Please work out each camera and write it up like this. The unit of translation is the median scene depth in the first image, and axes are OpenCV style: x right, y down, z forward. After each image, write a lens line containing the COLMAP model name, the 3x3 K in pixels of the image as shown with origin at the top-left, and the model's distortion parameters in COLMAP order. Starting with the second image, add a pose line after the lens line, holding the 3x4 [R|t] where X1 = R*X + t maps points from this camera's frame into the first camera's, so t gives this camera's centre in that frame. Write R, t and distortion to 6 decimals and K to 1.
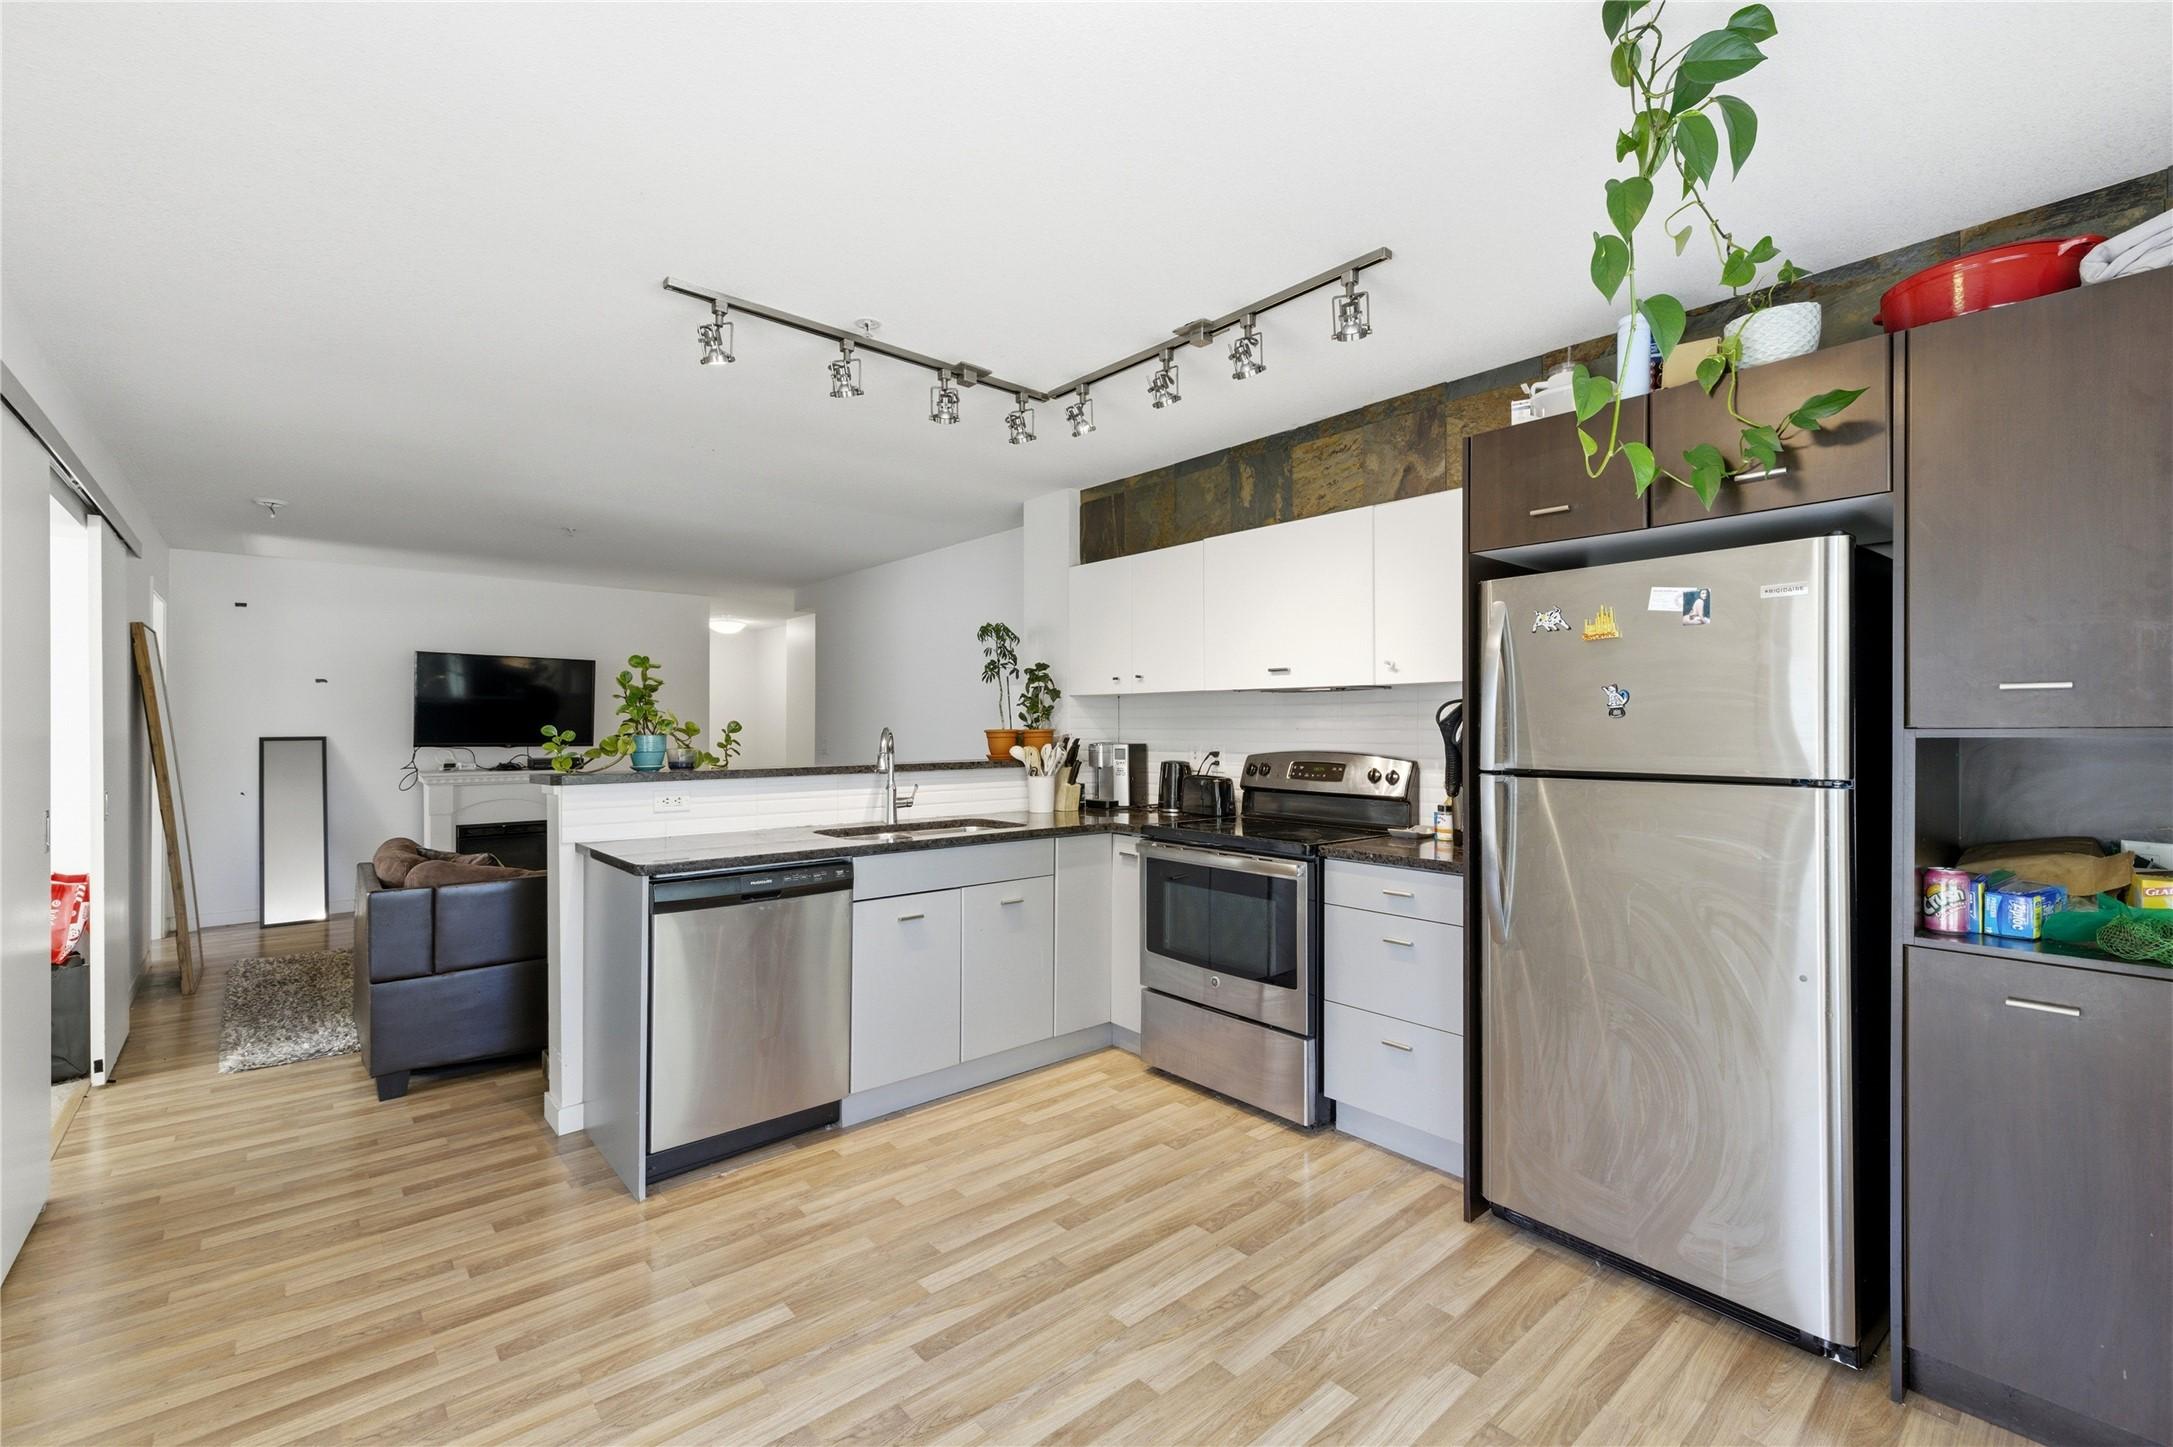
lens RADIAL K [[913.5, 0, 1076.7], [0, 913.5, 717.4], [0, 0, 1]] dist [-0.000442, -0.000195]
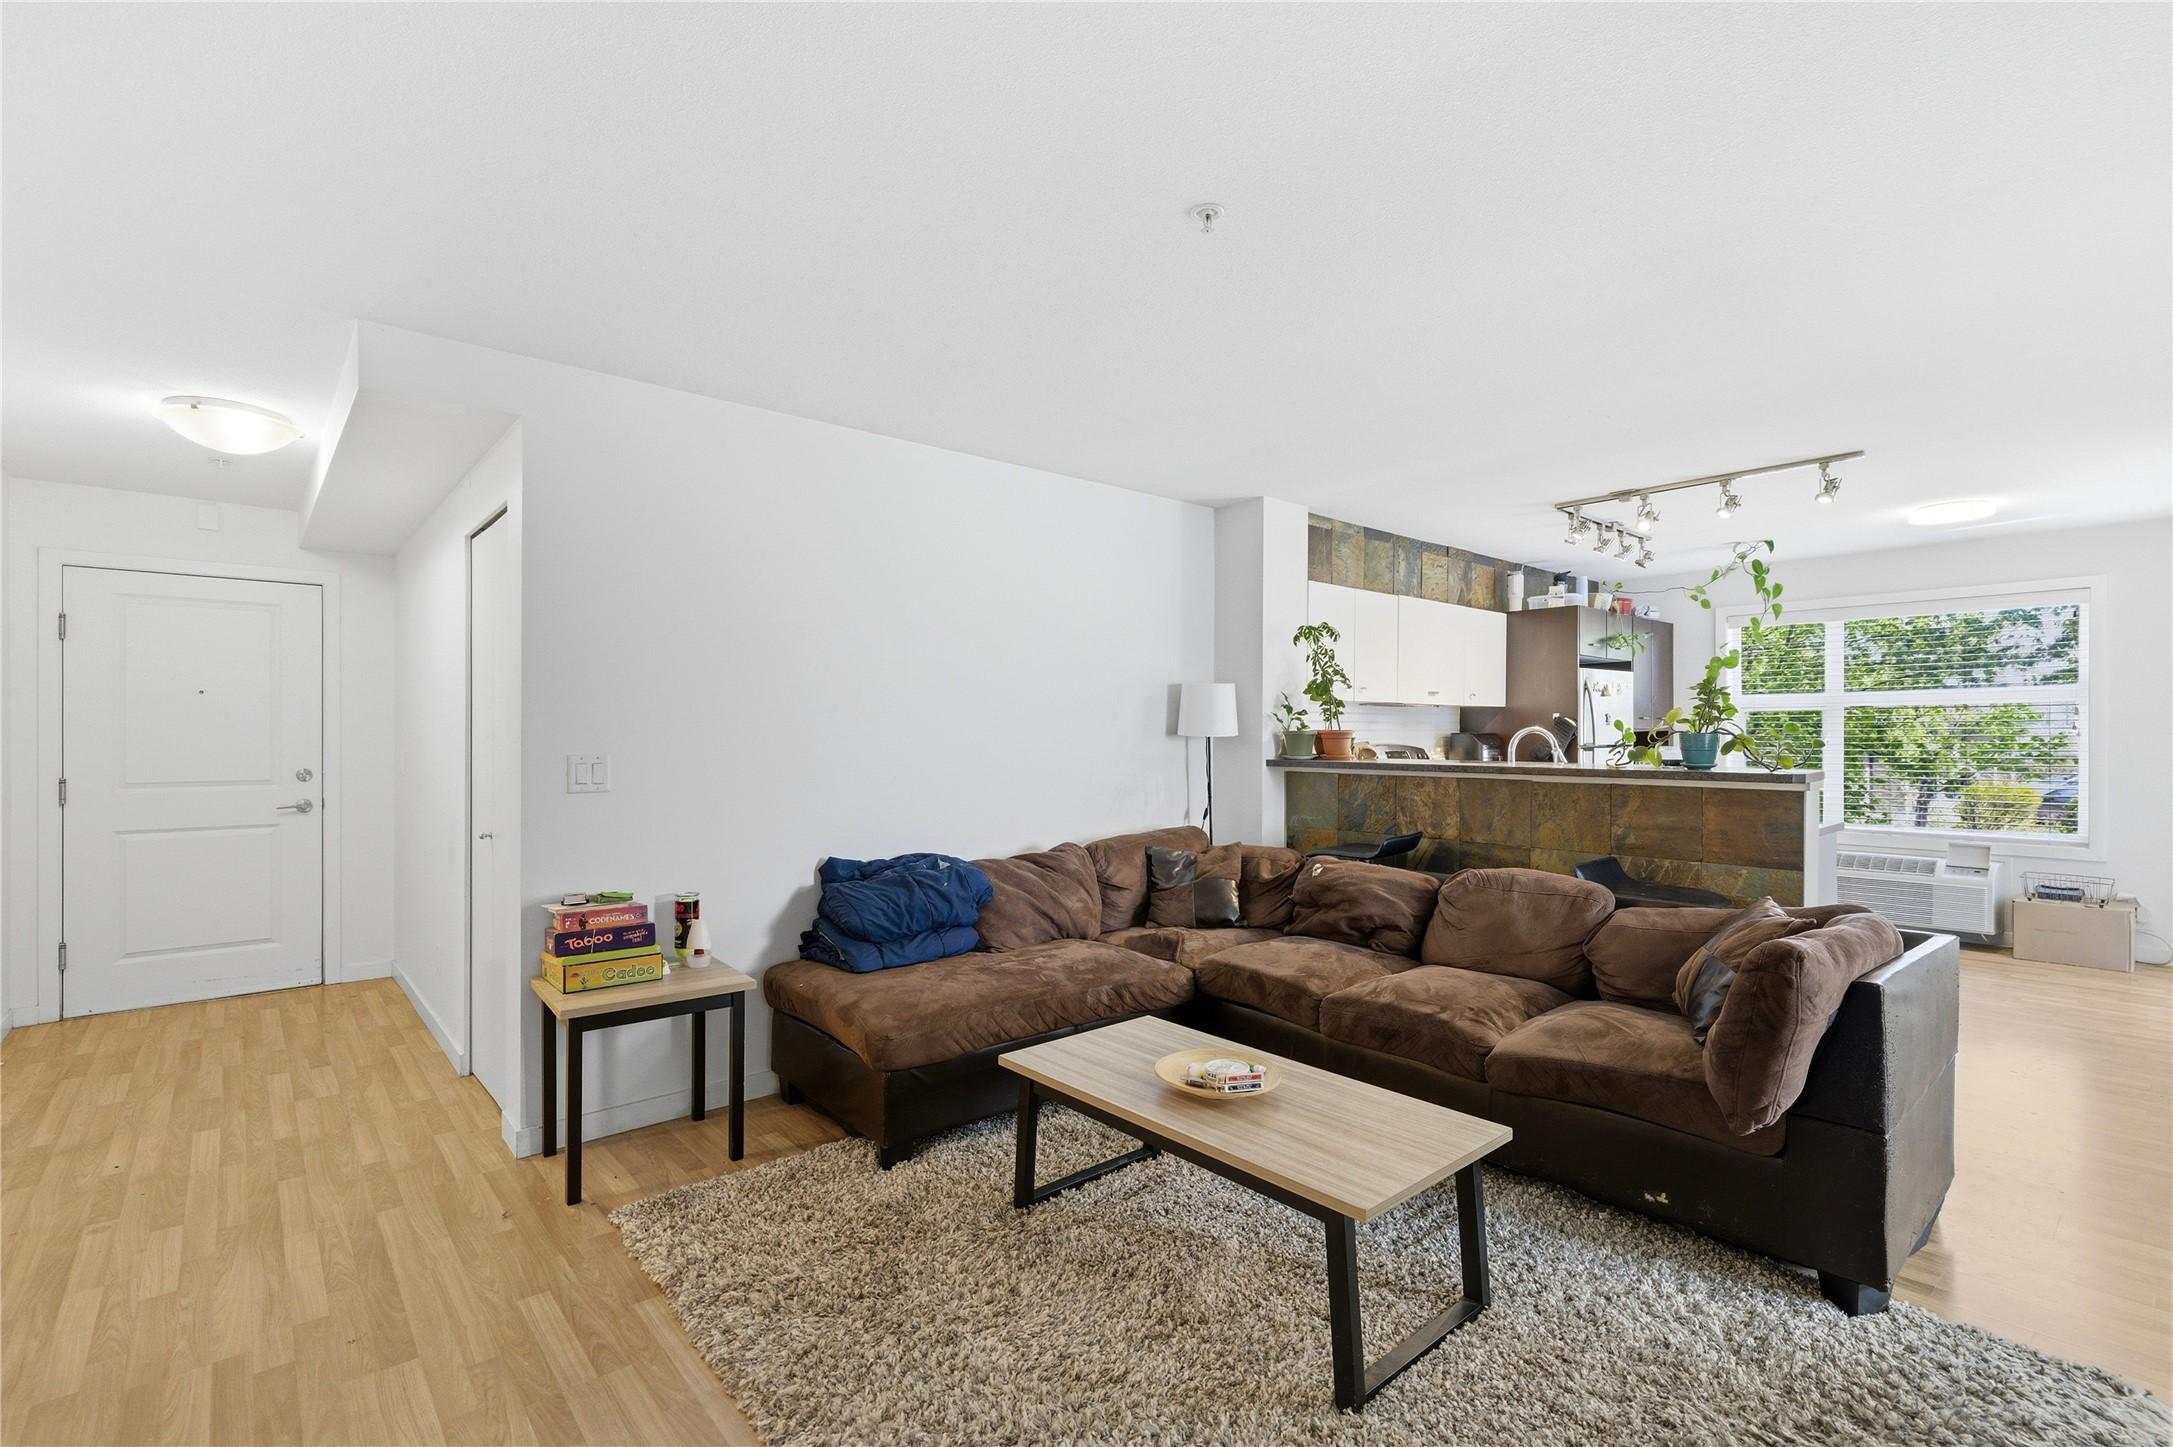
lens RADIAL K [[989.0, 0, 1086.5], [0, 989.0, 723.5], [0, 0, 1]] dist [0.001374, -0.000157]
pose [[-0.007997, 0.010107, 0.999917, -1.496051], [-0.007930, 0.999917, -0.010170, 0.023748], [-0.999937, -0.008010, -0.007917, 1.620661]]
